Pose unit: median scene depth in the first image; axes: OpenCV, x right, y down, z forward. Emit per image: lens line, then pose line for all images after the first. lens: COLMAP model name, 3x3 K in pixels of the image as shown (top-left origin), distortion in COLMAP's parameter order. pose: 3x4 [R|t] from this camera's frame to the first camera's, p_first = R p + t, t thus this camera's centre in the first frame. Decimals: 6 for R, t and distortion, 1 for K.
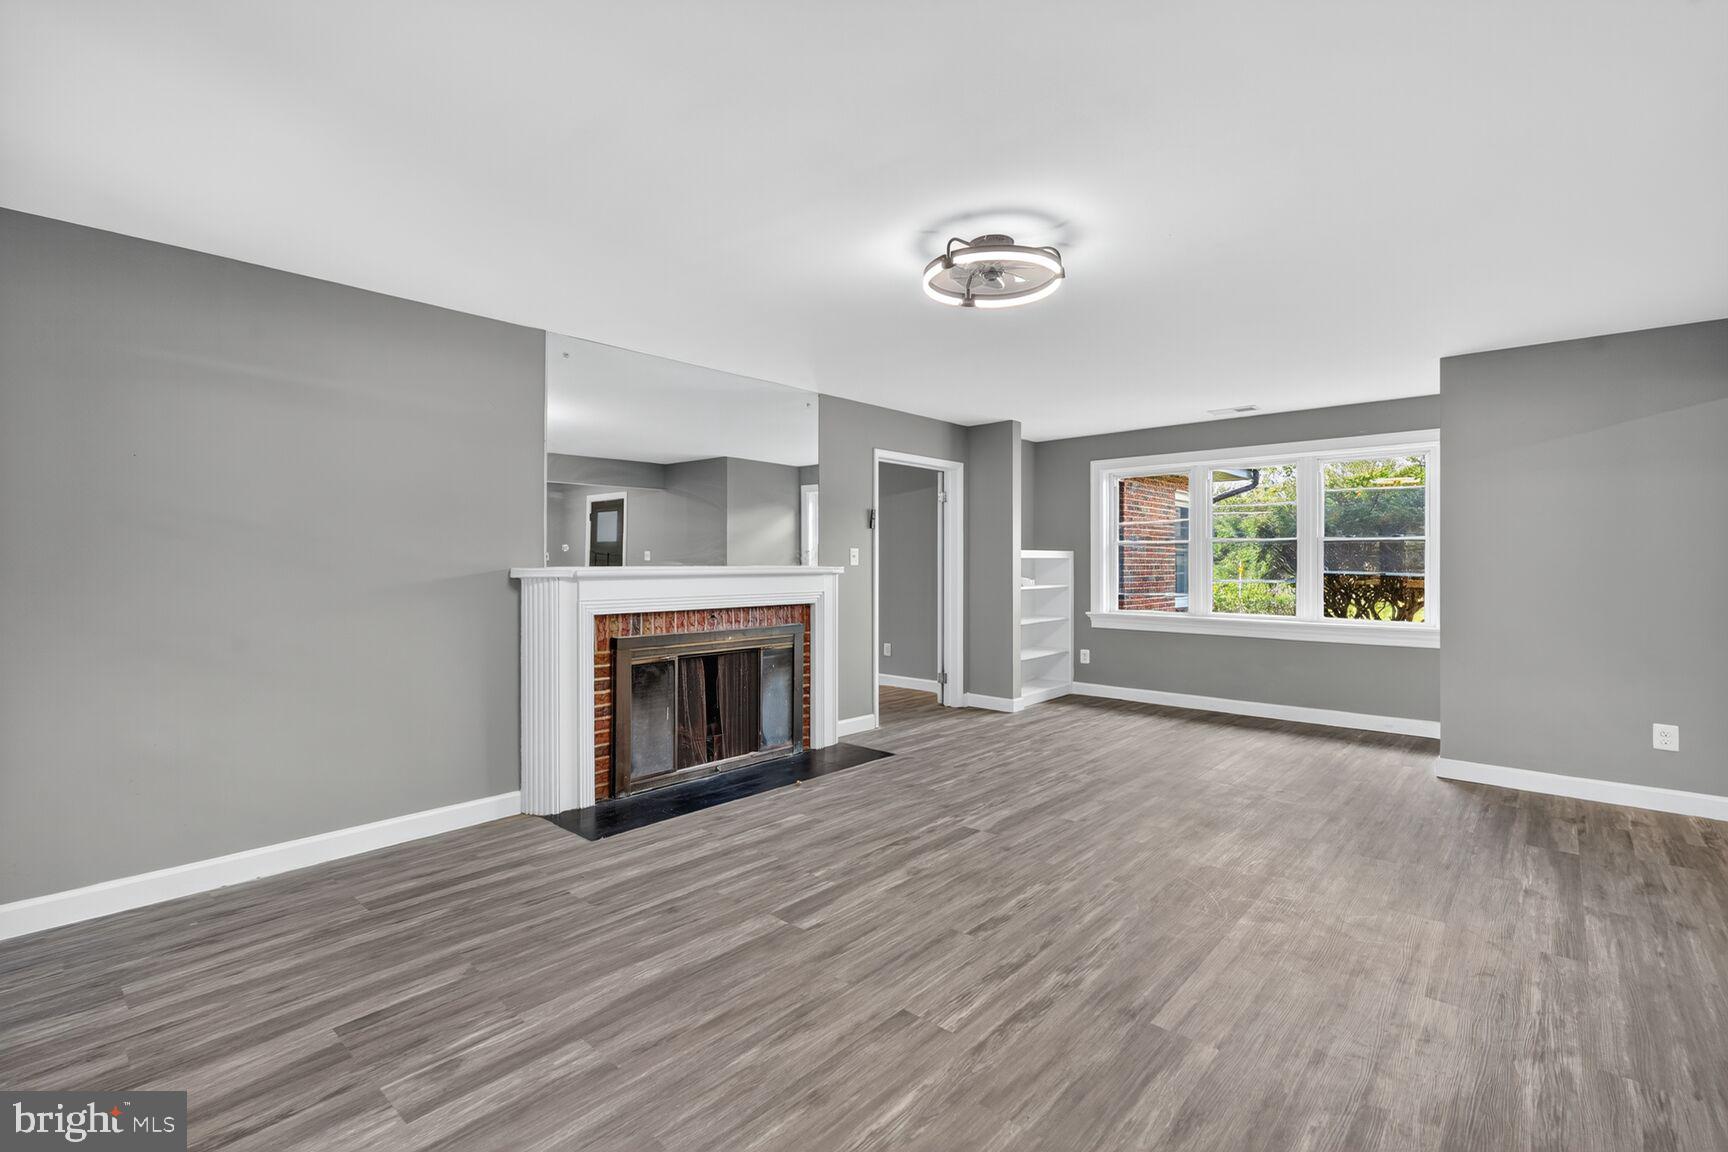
lens RADIAL K [[760.7, 0, 869.6], [0, 760.7, 571.8], [0, 0, 1]] dist [-0.002223, -0.000159]
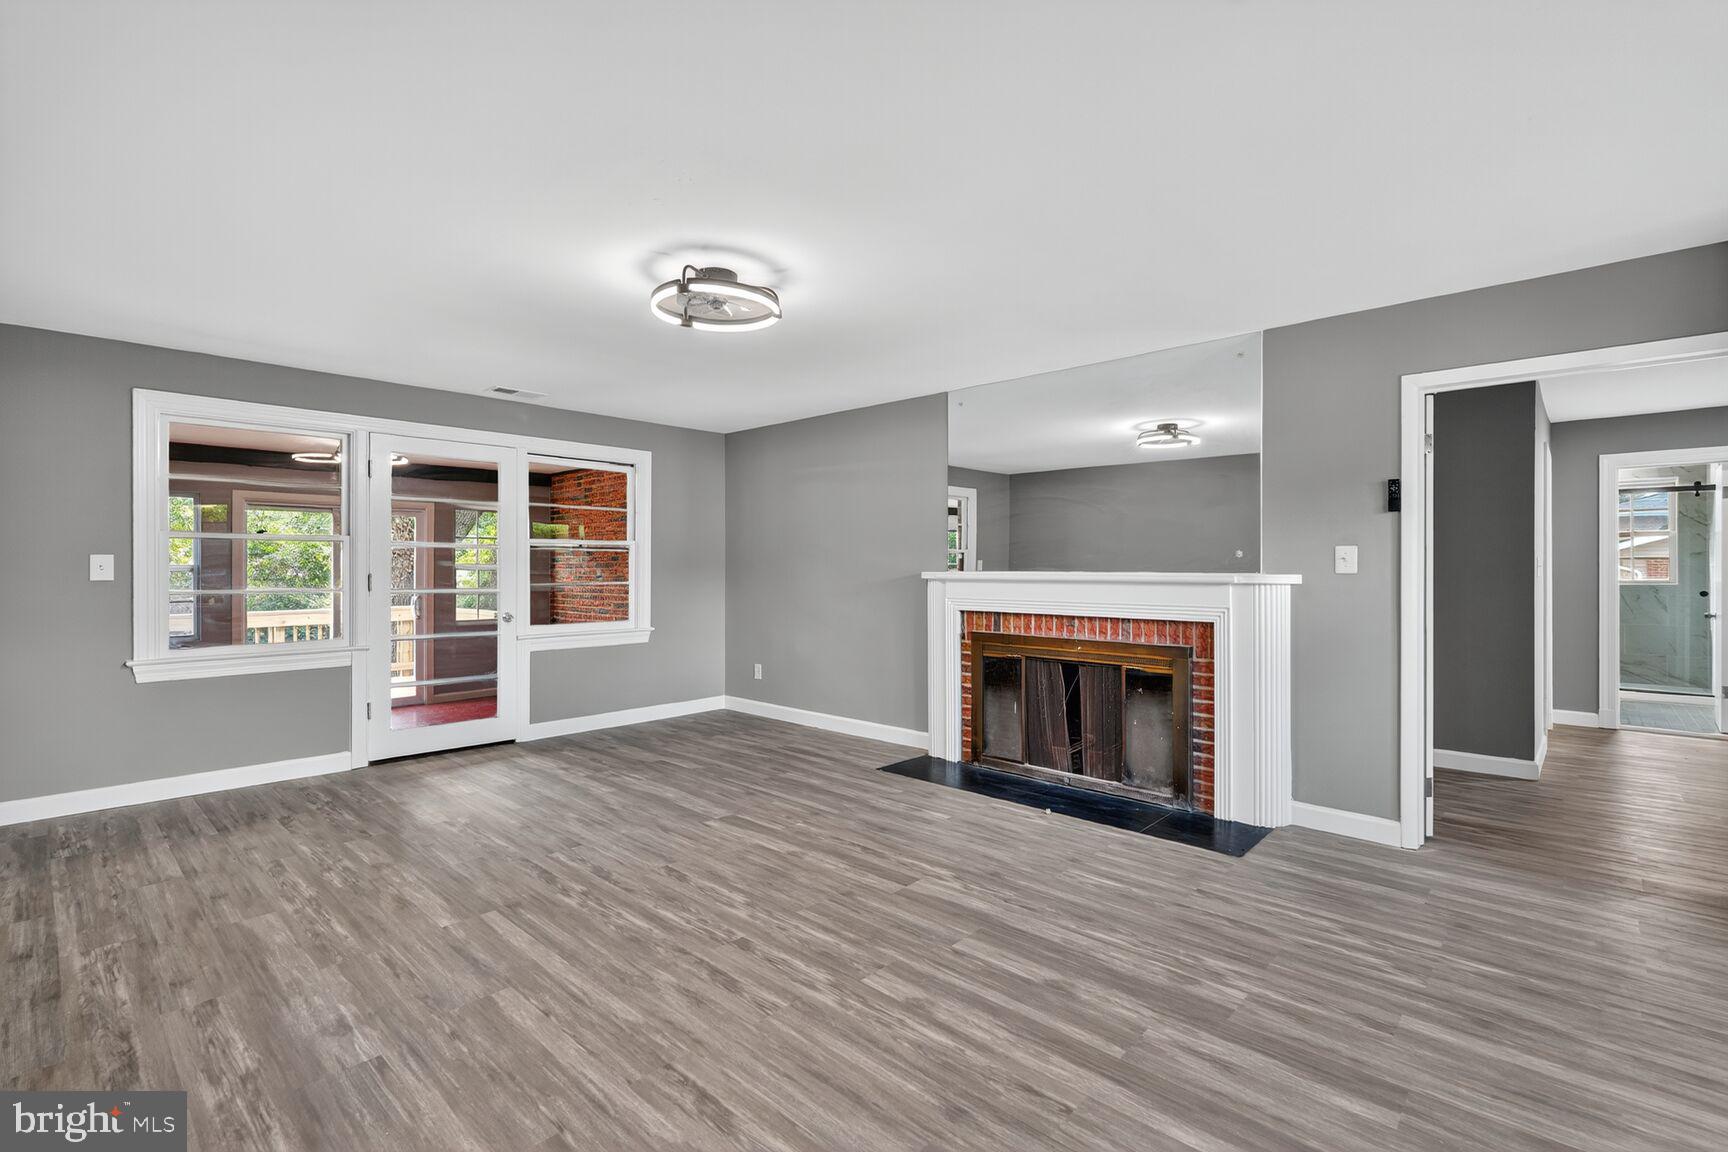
lens RADIAL K [[760.7, 0, 869.6], [0, 760.7, 571.8], [0, 0, 1]] dist [-0.002223, -0.000159]
pose [[0.001958, 0.006737, -0.999975, 0.917667], [-0.014220, 0.999876, 0.006708, -0.012188], [0.999897, 0.014207, 0.002054, 0.886296]]
